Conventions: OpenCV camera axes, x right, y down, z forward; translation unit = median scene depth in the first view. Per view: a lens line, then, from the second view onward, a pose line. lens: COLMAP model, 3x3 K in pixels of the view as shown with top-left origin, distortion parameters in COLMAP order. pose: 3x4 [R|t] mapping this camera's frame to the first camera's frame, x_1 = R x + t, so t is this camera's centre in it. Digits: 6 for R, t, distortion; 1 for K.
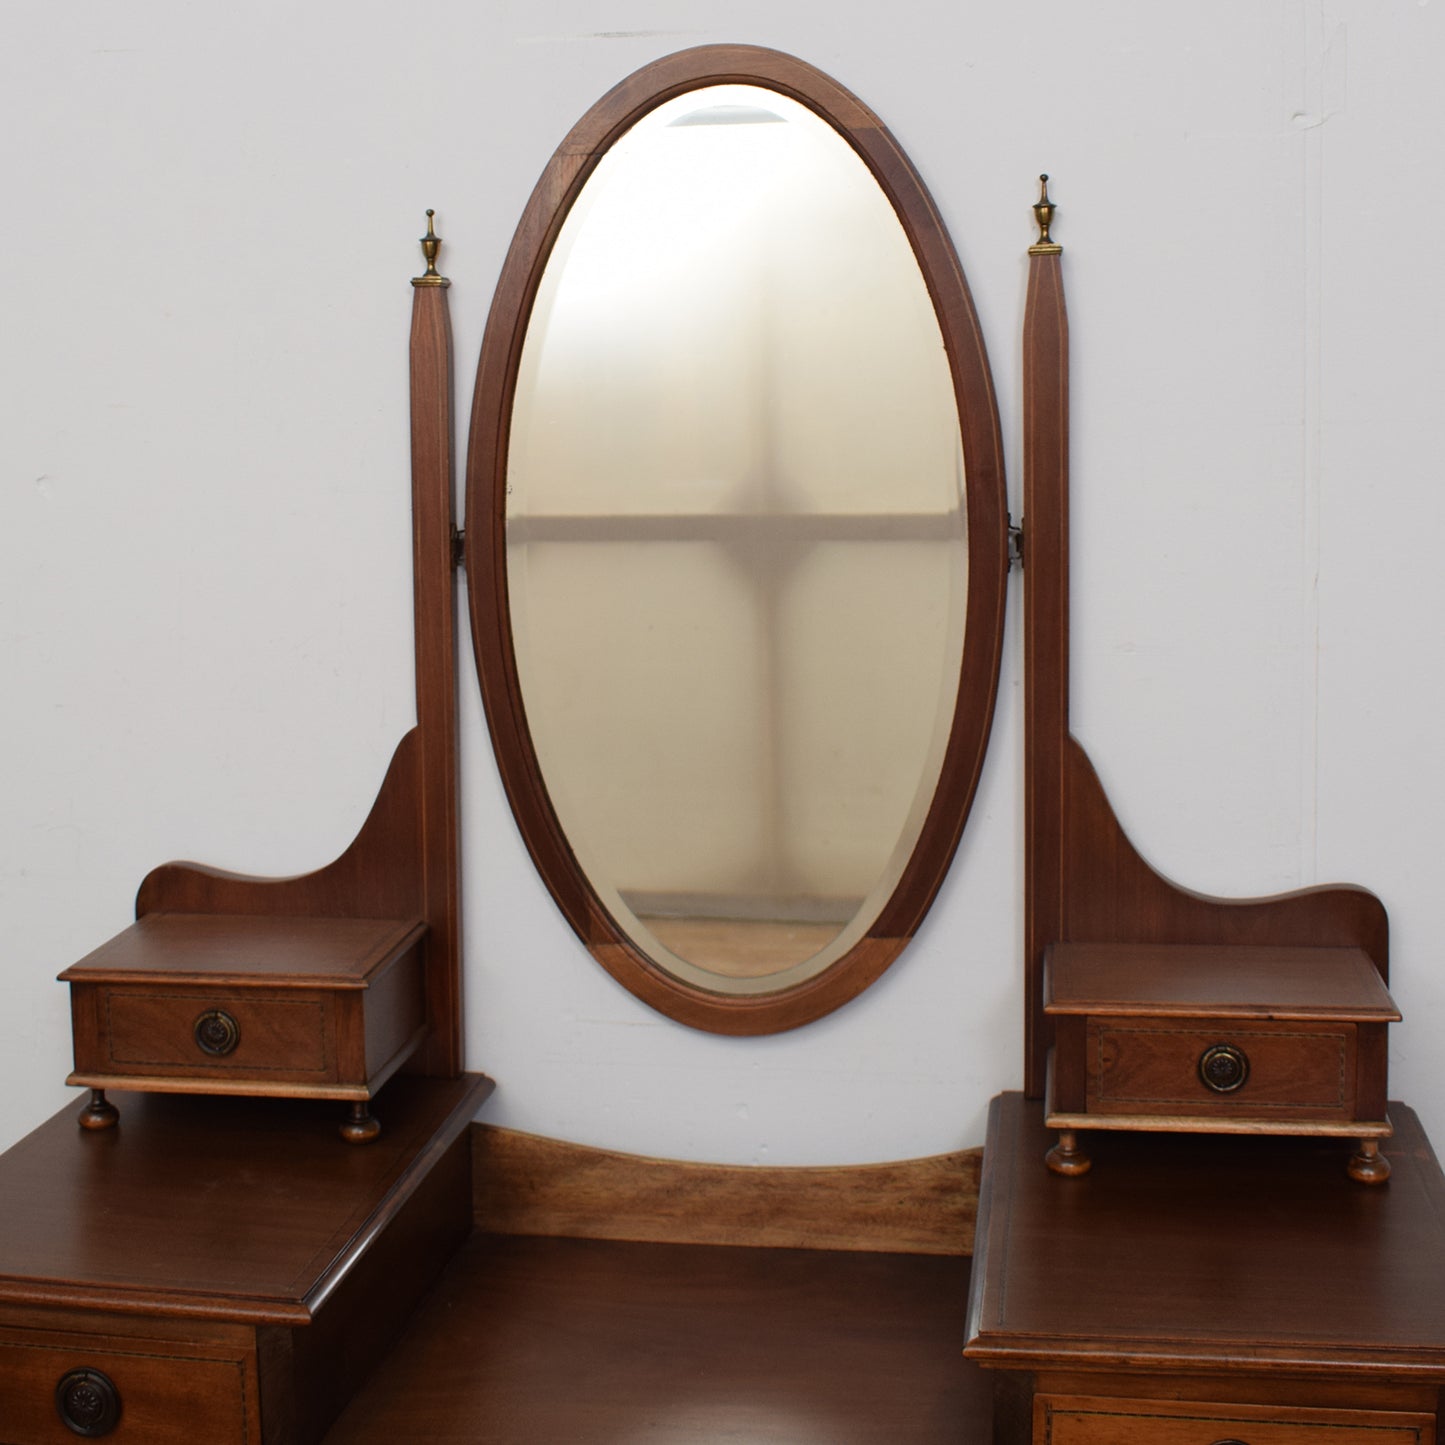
lens RADIAL K [[2183.9, 0, 733.4], [0, 2183.9, 494.1], [0, 0, 1]] dist [-0.097073, 0.000000]
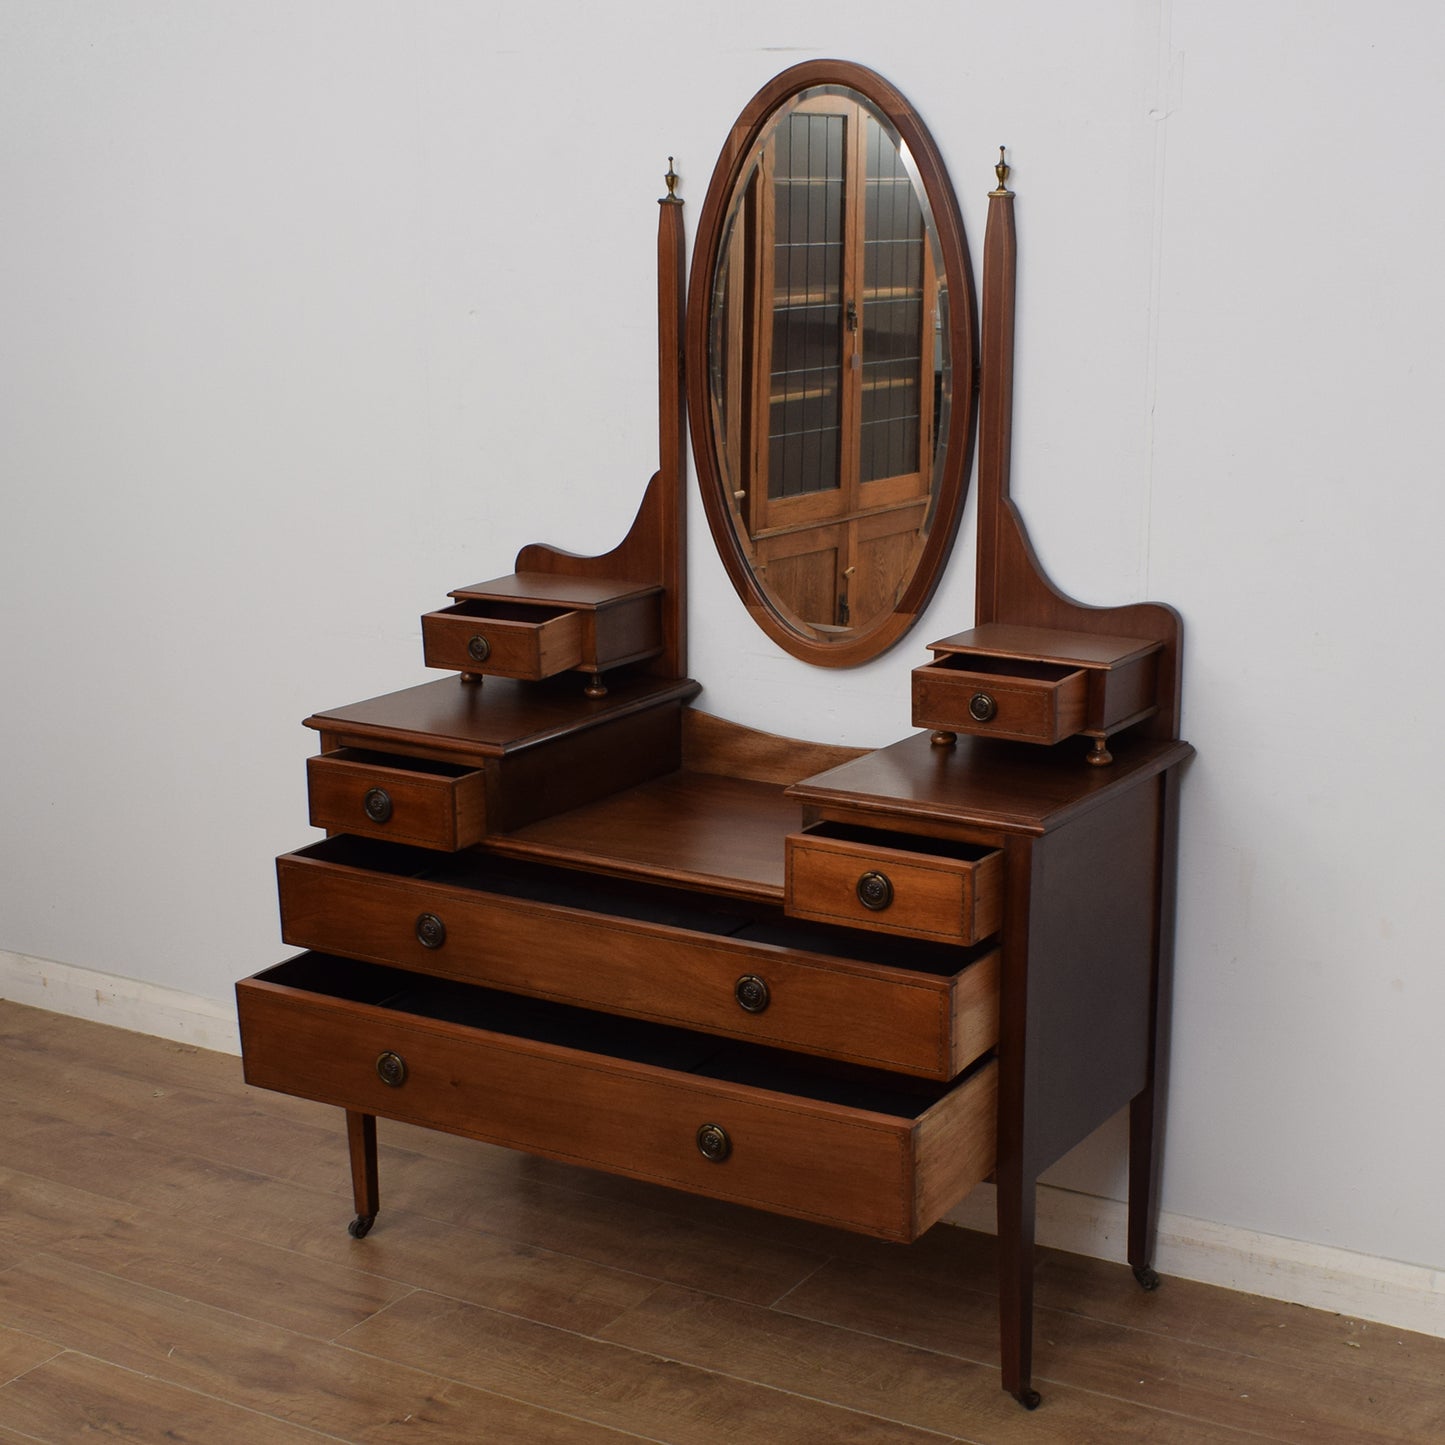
lens RADIAL K [[2411.2, 0, 868.9], [0, 2411.2, 870.9], [0, 0, 1]] dist [-0.088879, 0.000000]
pose [[0.939619, 0.117372, -0.321466, 0.675756], [-0.040744, 0.971033, 0.235445, -0.038718], [0.339789, -0.208131, 0.917183, -0.758672]]
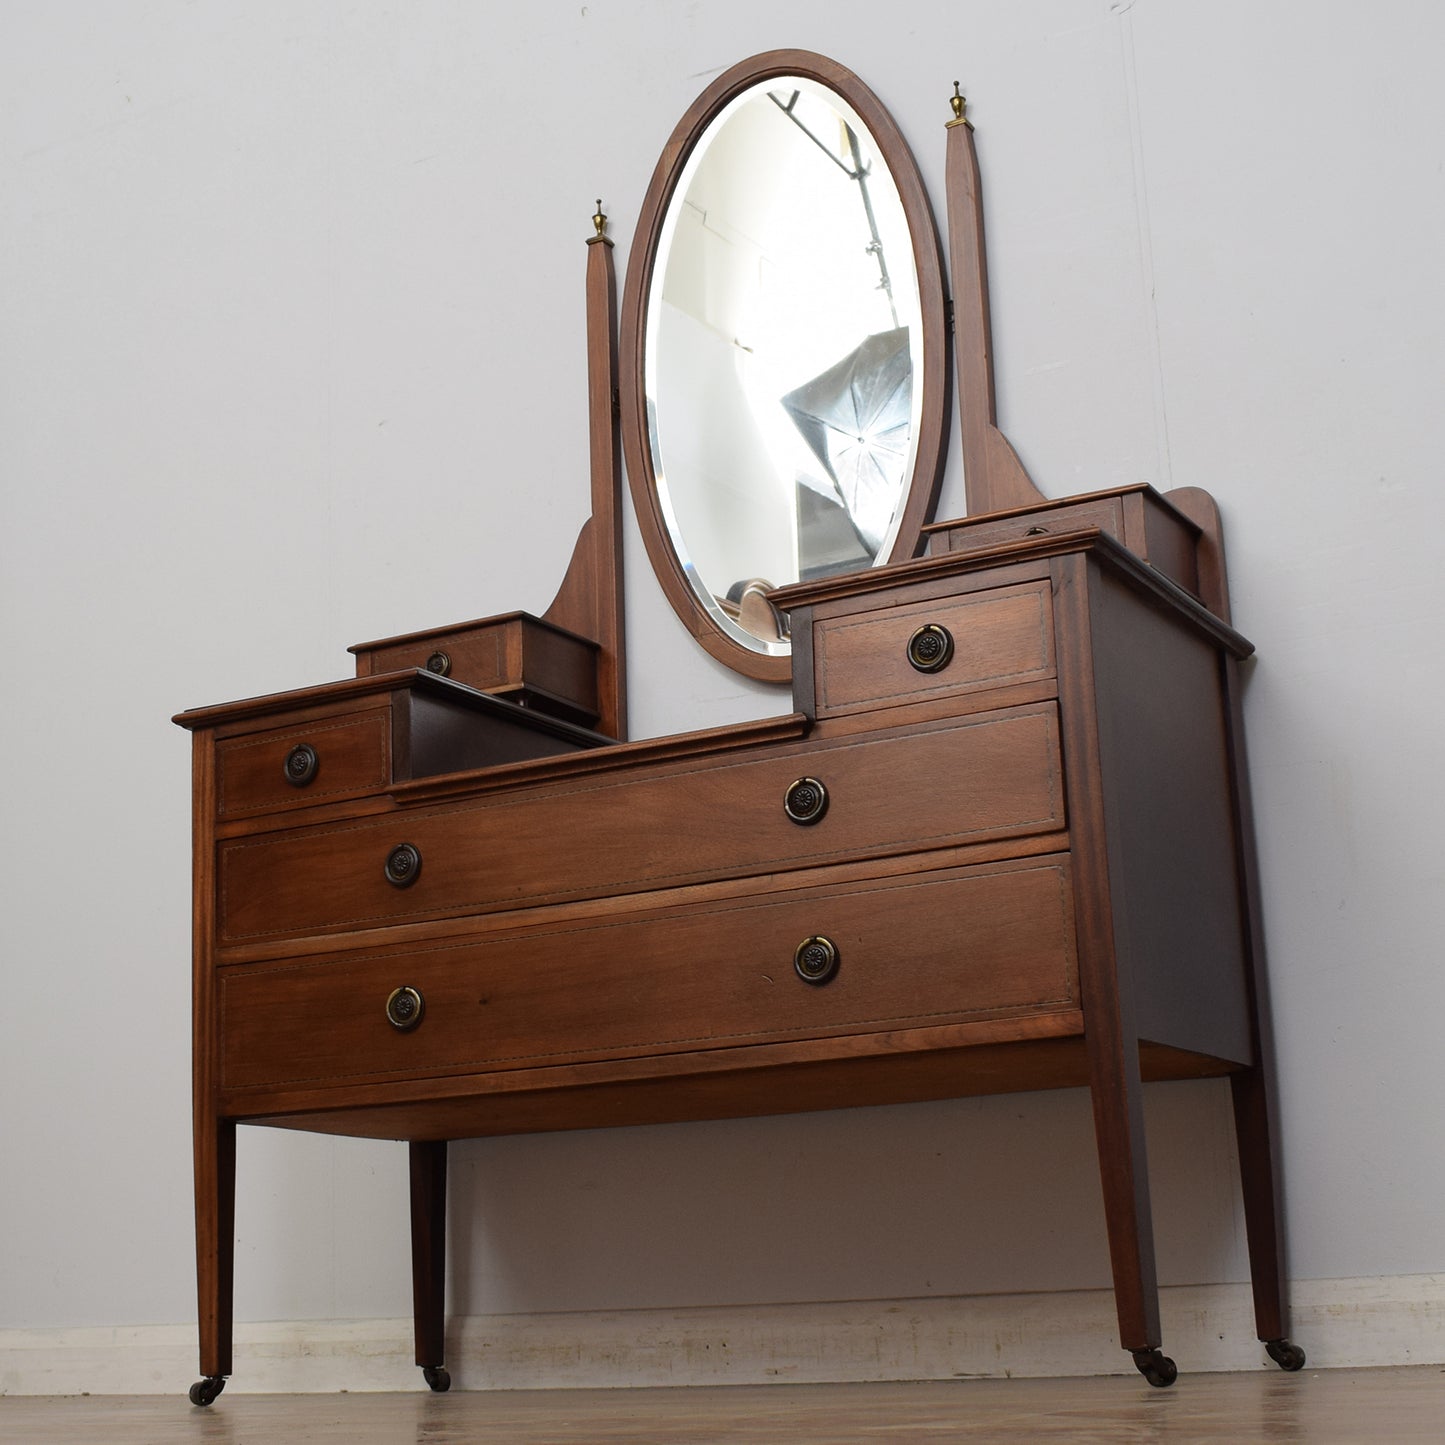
lens RADIAL K [[2411.2, 0, 685.4], [0, 2411.2, 816.2], [0, 0, 1]] dist [-0.088879, 0.000000]
pose [[0.932004, -0.094994, -0.349779, 0.495122], [0.002929, 0.966986, -0.254814, 0.761606], [0.362437, 0.236463, 0.901513, -0.437454]]
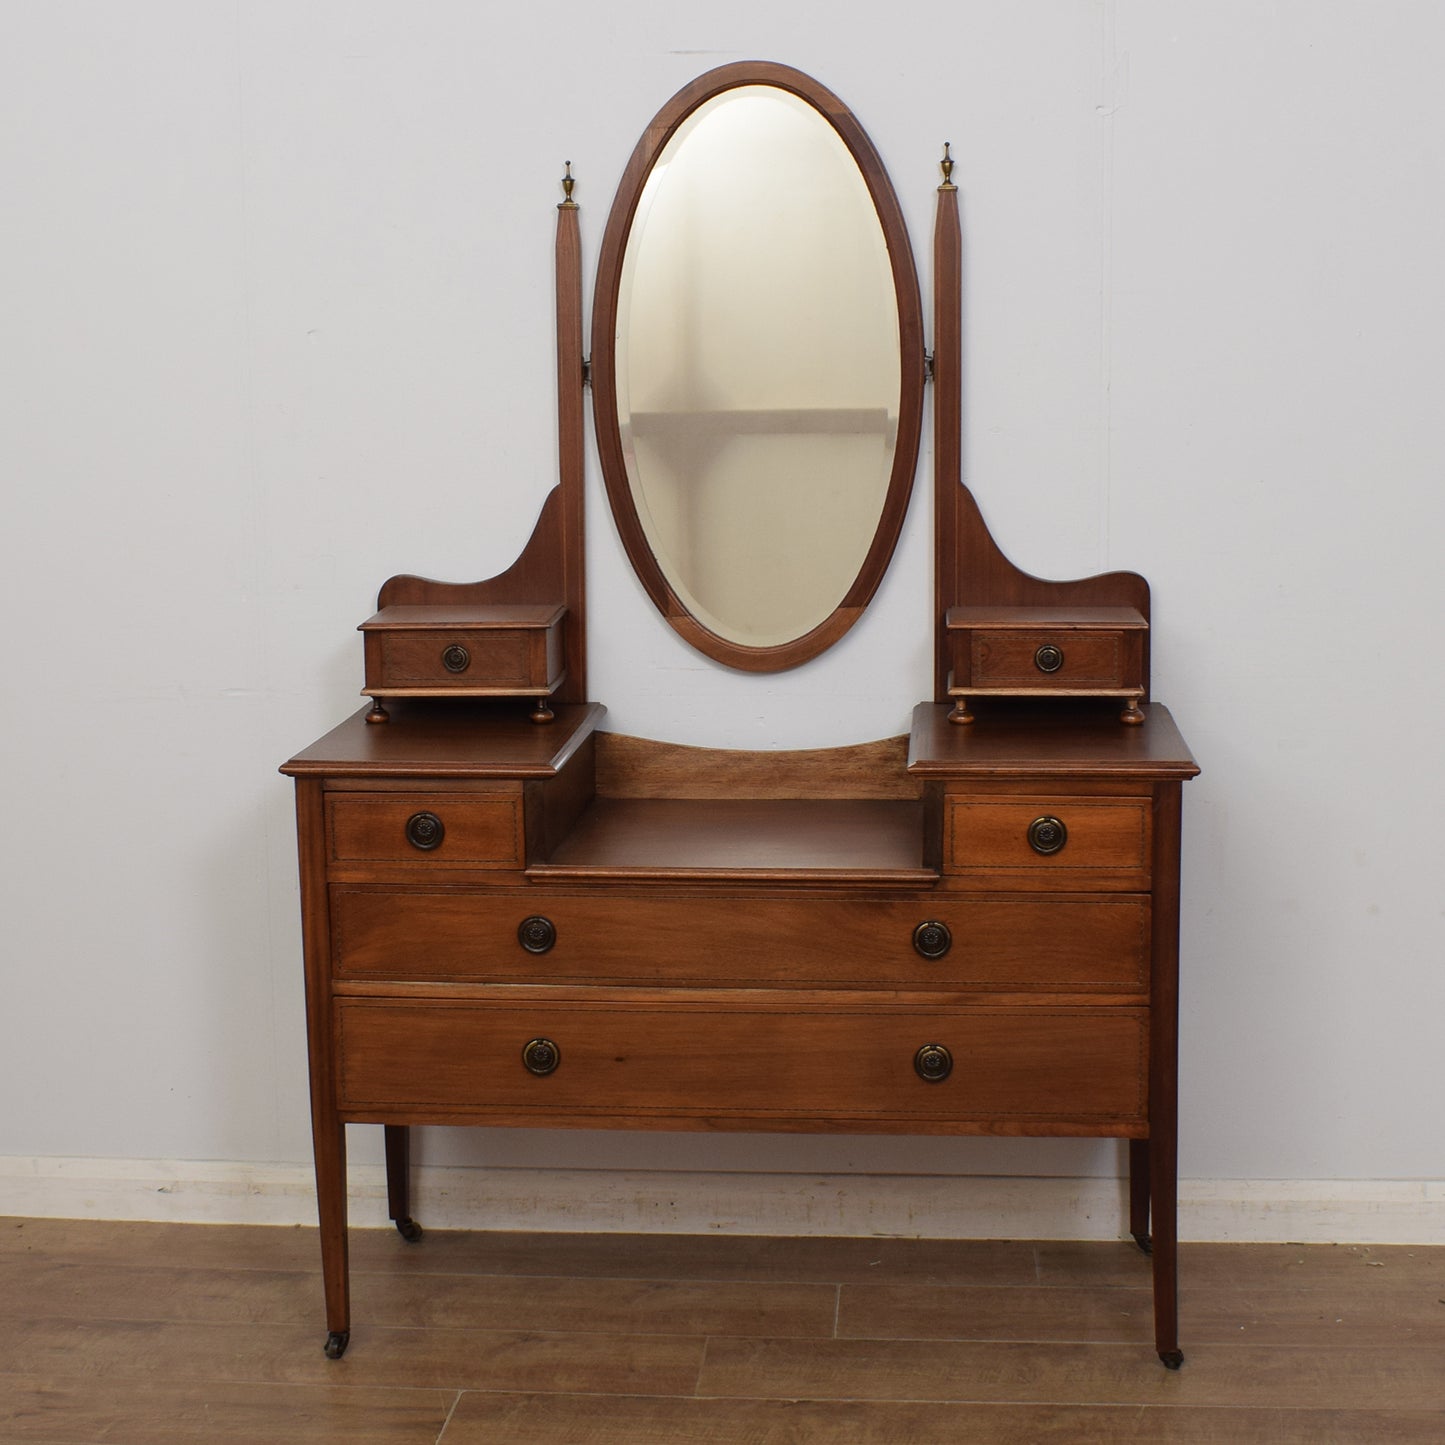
lens RADIAL K [[2583.0, 0, 714.2], [0, 2583.0, 676.9], [0, 0, 1]] dist [-0.096561, 0.000000]
pose [[0.998256, -0.008431, 0.058425, -0.151043], [0.003268, 0.996124, 0.087901, 0.085441], [-0.058939, -0.087557, 0.994414, -0.965342]]
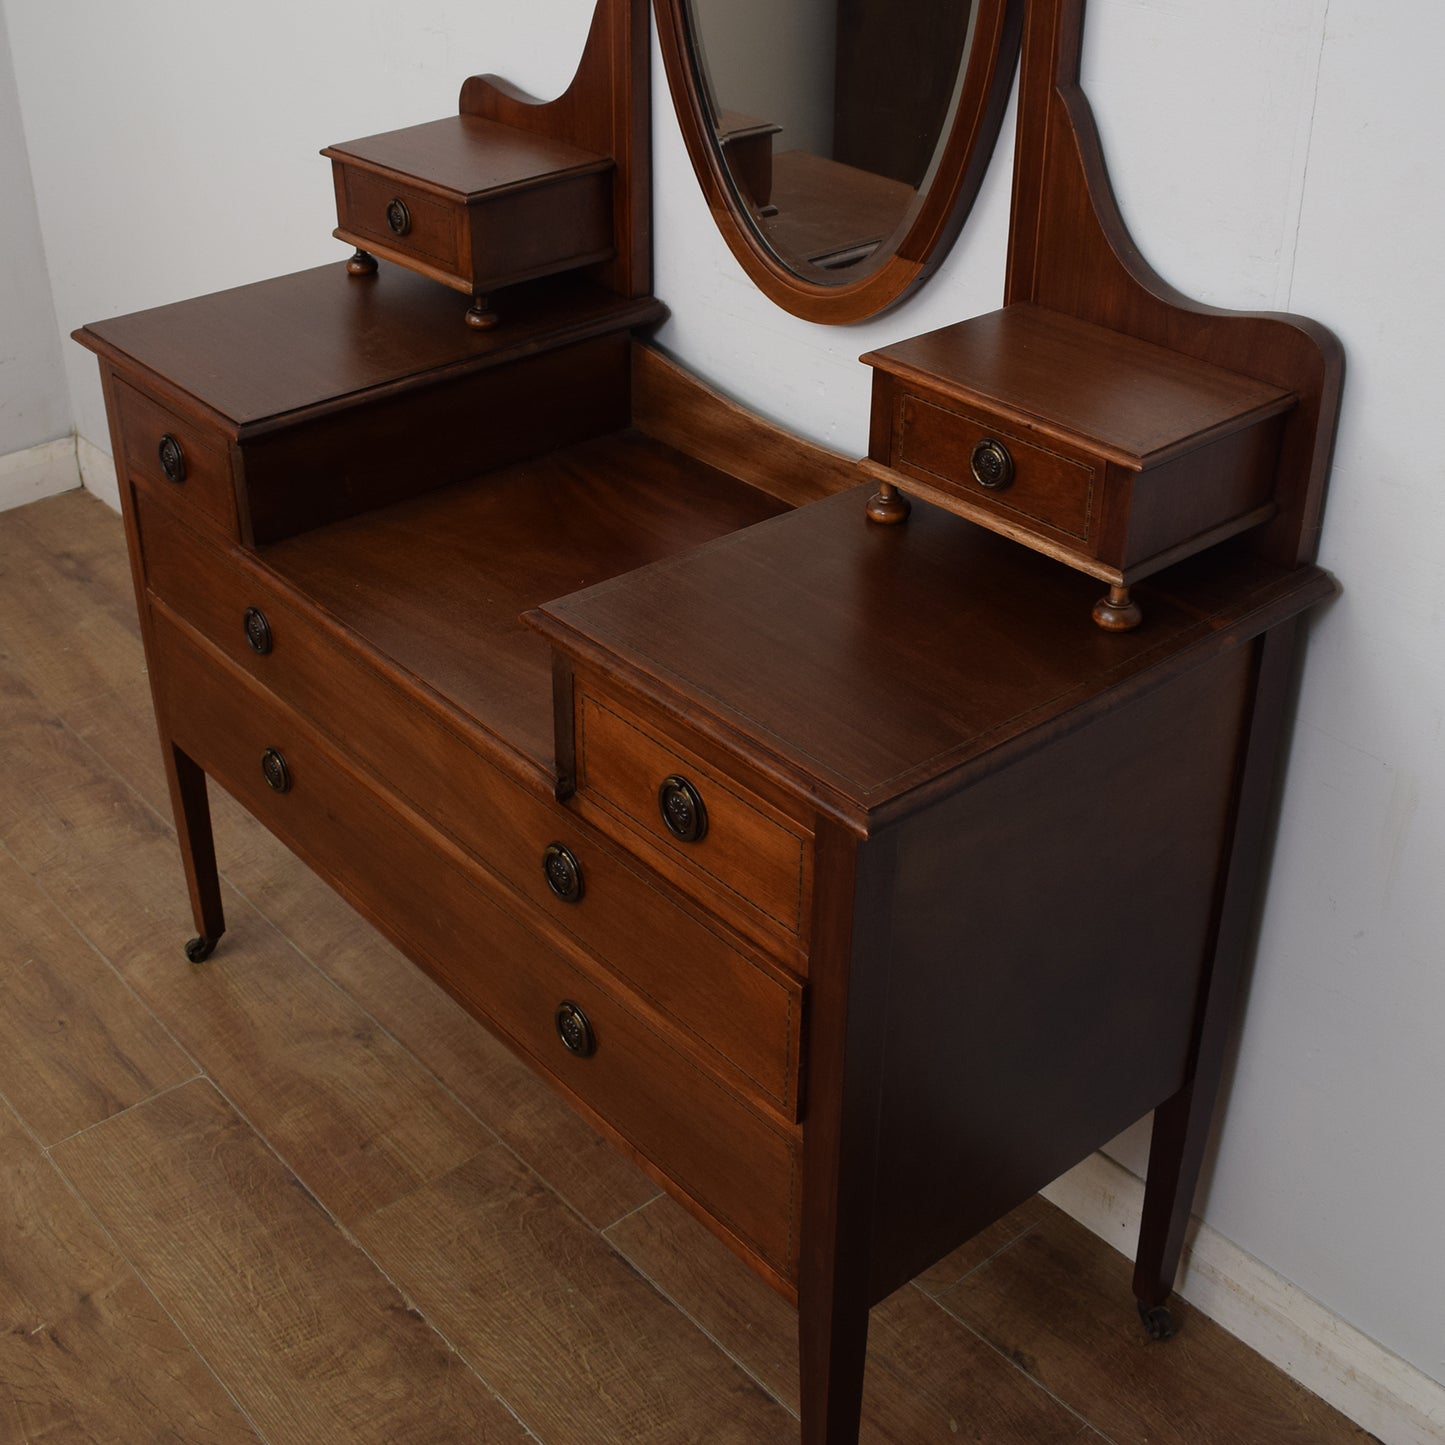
lens RADIAL K [[1918.2, 0, 645.9], [0, 1918.2, 623.7], [0, 0, 1]] dist [-0.090215, 0.000000]
pose [[0.738134, 0.329423, -0.588760, 0.569663], [-0.032441, 0.889006, 0.456746, -0.047255], [0.673874, -0.318040, 0.666892, 0.278075]]
